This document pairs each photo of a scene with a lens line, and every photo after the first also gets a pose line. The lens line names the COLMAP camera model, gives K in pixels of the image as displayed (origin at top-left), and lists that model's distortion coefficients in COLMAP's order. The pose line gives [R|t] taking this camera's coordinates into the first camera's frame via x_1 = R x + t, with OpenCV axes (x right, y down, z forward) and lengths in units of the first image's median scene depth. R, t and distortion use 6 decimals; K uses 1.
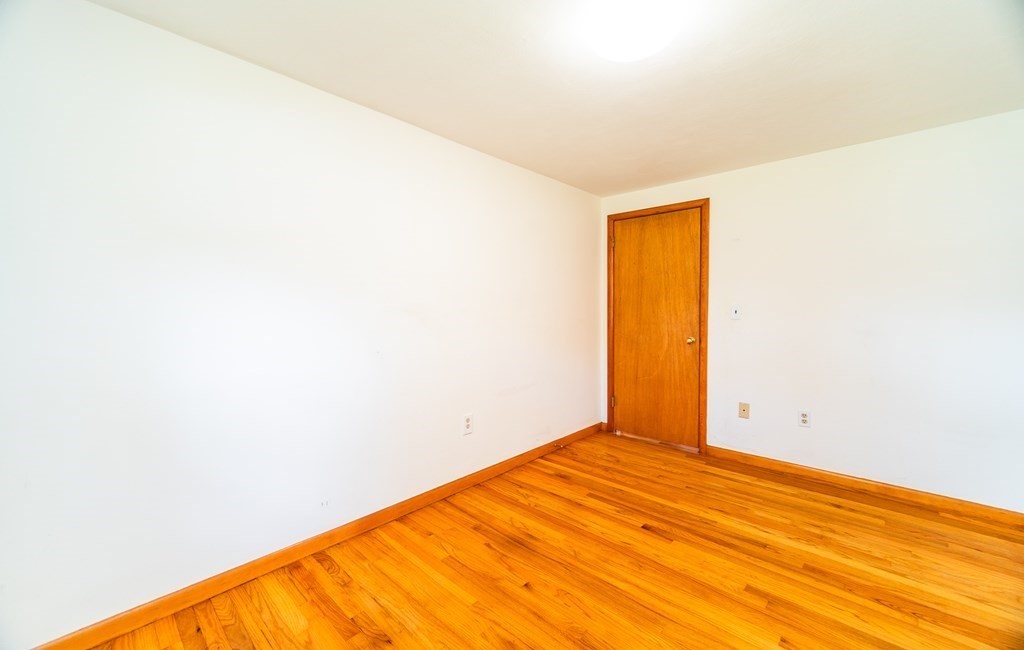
lens RADIAL K [[407.6, 0, 512.0], [0, 407.6, 318.5], [0, 0, 1]] dist [-0.000639, 0.000023]
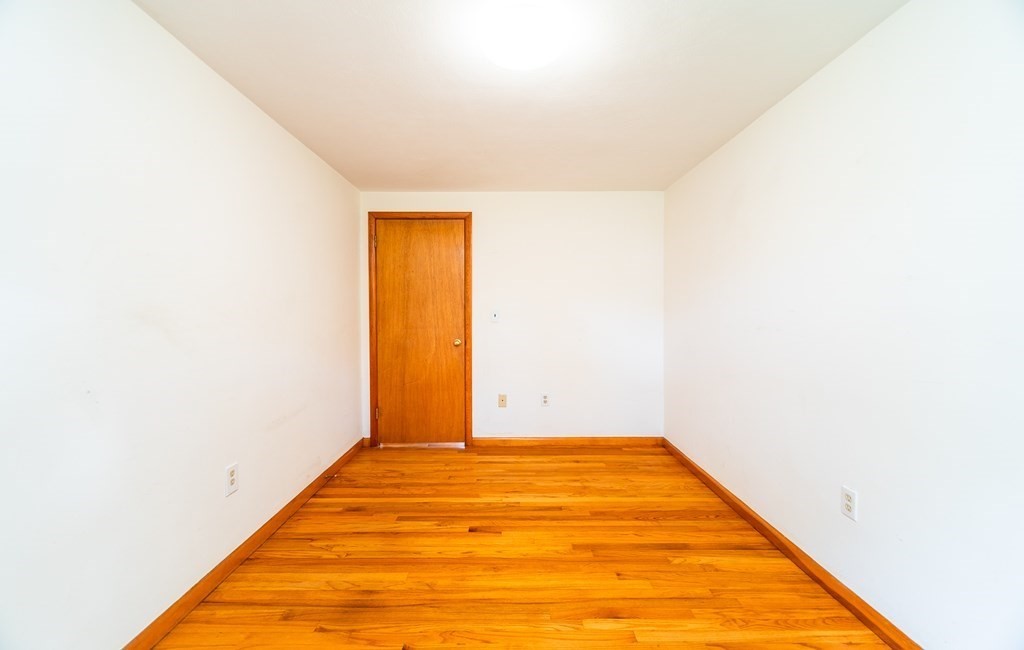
lens RADIAL K [[407.6, 0, 512.0], [0, 407.6, 318.5], [0, 0, 1]] dist [-0.000639, 0.000023]
pose [[0.727707, -0.012531, 0.685773, -0.216922], [0.019001, 0.999818, -0.001894, -0.005352], [-0.685625, 0.014409, 0.727813, 0.145279]]
